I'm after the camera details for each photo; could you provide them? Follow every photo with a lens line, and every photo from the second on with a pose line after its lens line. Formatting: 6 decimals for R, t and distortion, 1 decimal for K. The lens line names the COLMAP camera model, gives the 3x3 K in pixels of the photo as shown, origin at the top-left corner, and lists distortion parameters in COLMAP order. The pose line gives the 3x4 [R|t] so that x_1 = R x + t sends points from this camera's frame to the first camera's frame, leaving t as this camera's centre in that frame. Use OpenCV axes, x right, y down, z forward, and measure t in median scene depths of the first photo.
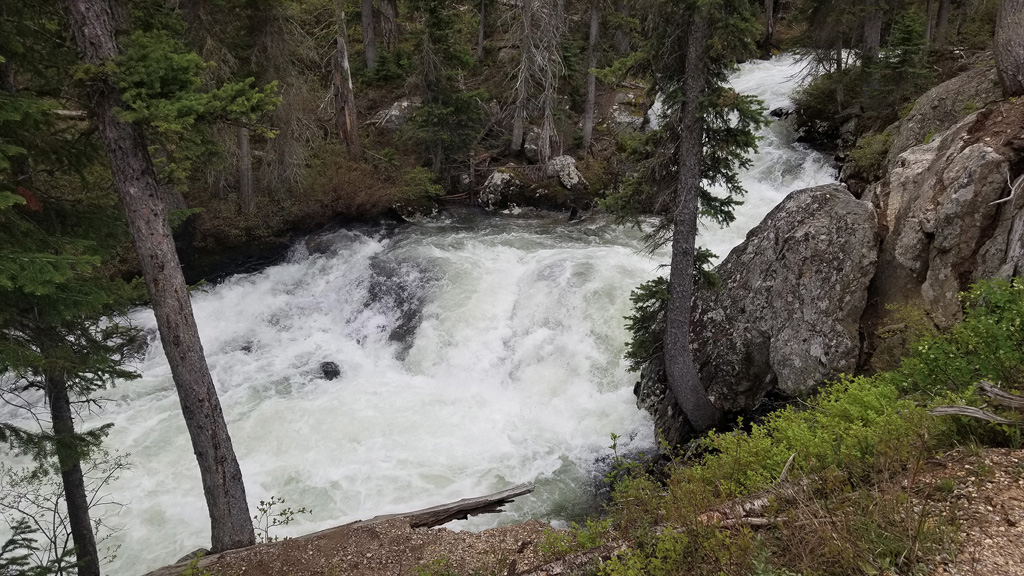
lens RADIAL K [[813.7, 0, 512.3], [0, 813.7, 292.9], [0, 0, 1]] dist [0.015083, -0.014904]
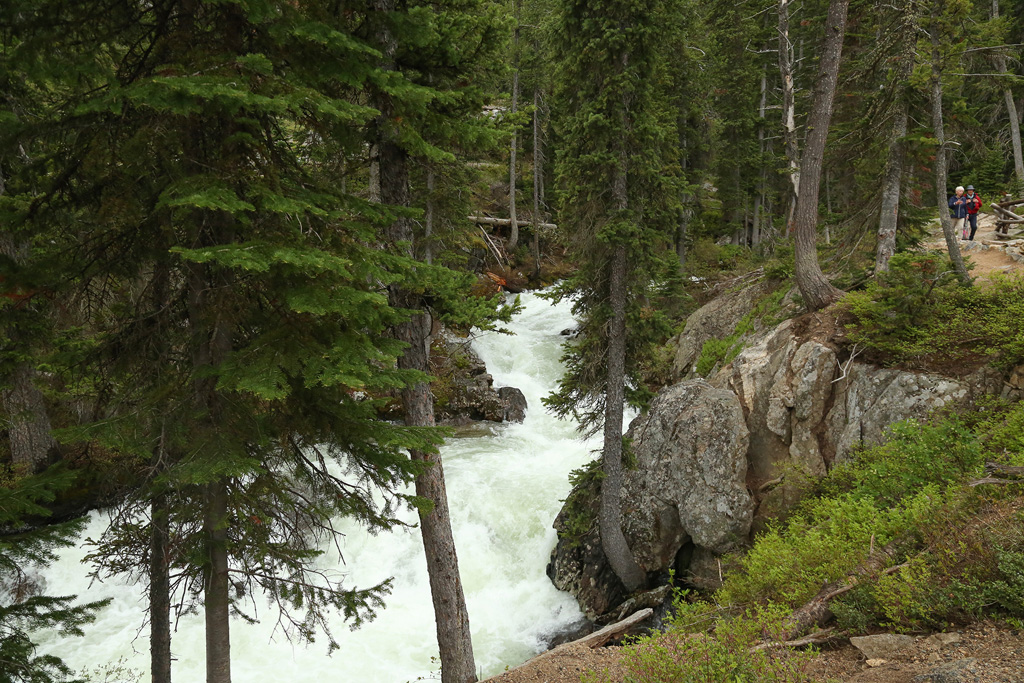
lens RADIAL K [[802.0, 0, 510.4], [0, 802.0, 335.1], [0, 0, 1]] dist [-0.069976, -0.002516]
pose [[0.942242, -0.025662, 0.333947, -0.325529], [0.100263, 0.972949, -0.208129, 0.033890], [-0.319573, 0.229591, 0.919327, -0.080657]]
